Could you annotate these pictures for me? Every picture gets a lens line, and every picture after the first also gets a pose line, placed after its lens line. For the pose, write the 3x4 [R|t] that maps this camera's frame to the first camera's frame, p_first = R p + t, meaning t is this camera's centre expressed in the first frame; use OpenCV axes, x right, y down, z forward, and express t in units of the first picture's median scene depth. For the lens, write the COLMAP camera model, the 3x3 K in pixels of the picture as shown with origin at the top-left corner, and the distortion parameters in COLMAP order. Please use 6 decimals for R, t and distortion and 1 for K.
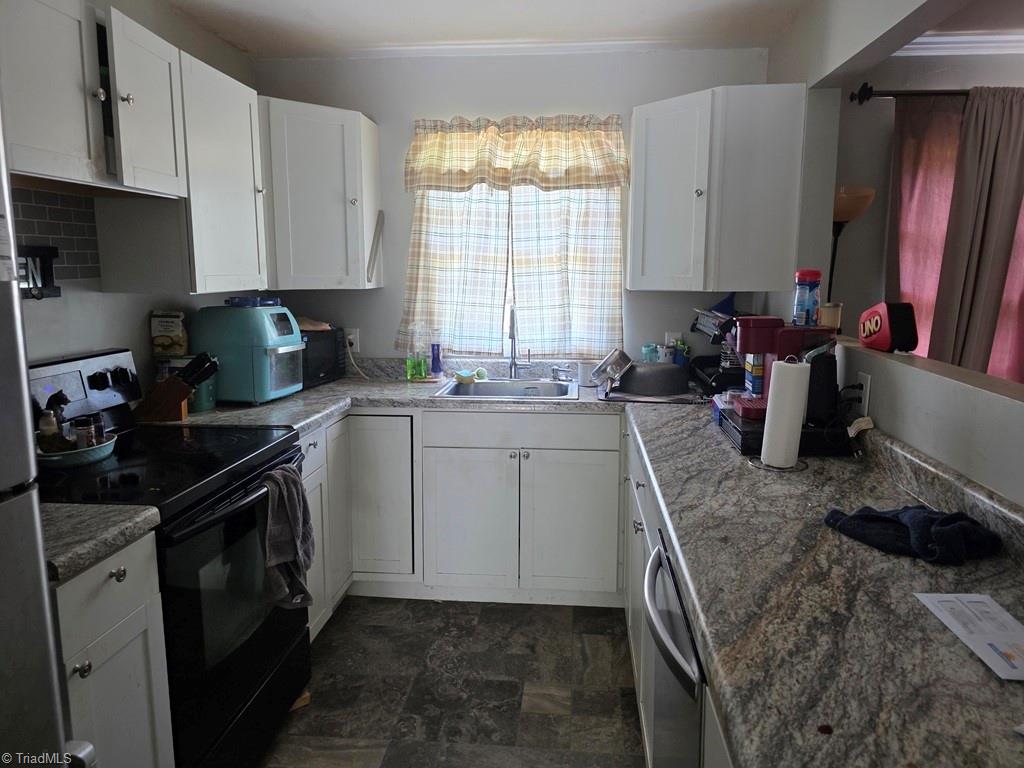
lens RADIAL K [[689.2, 0, 518.5], [0, 689.2, 391.1], [0, 0, 1]] dist [0.022694, -0.011067]
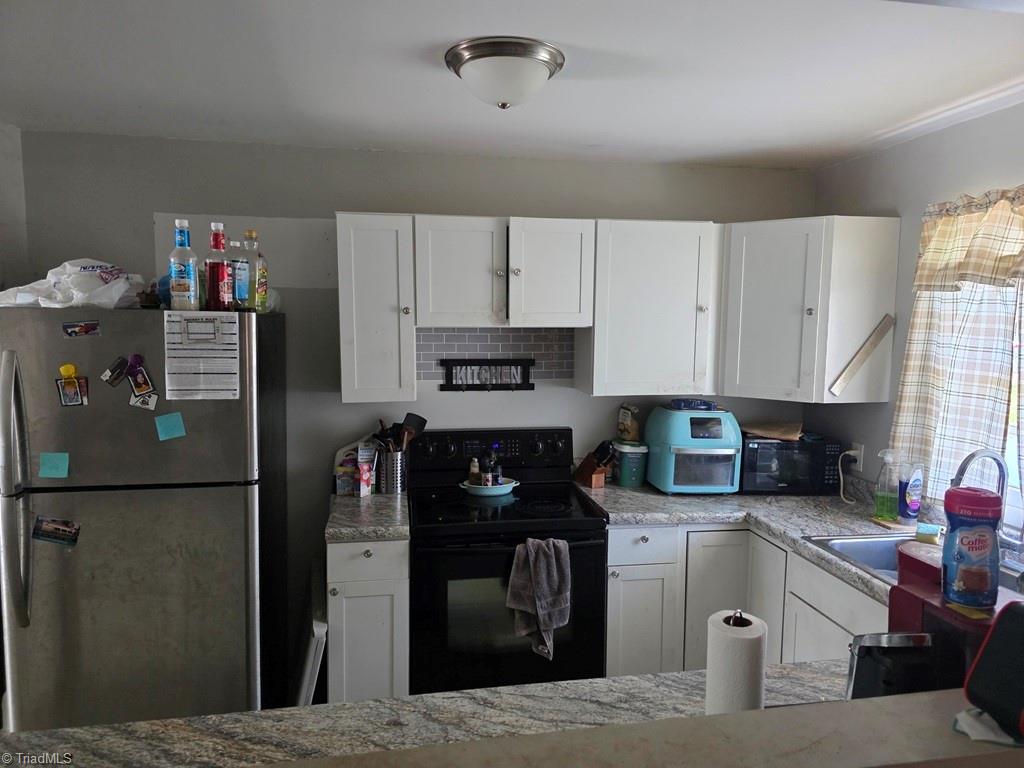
lens RADIAL K [[689.2, 0, 517.9], [0, 689.2, 380.2], [0, 0, 1]] dist [0.022694, -0.011067]
pose [[0.258308, 0.087109, -0.962127, 0.757486], [-0.175571, 0.983574, 0.041914, -0.200871], [0.949974, 0.158095, 0.269359, 0.509030]]
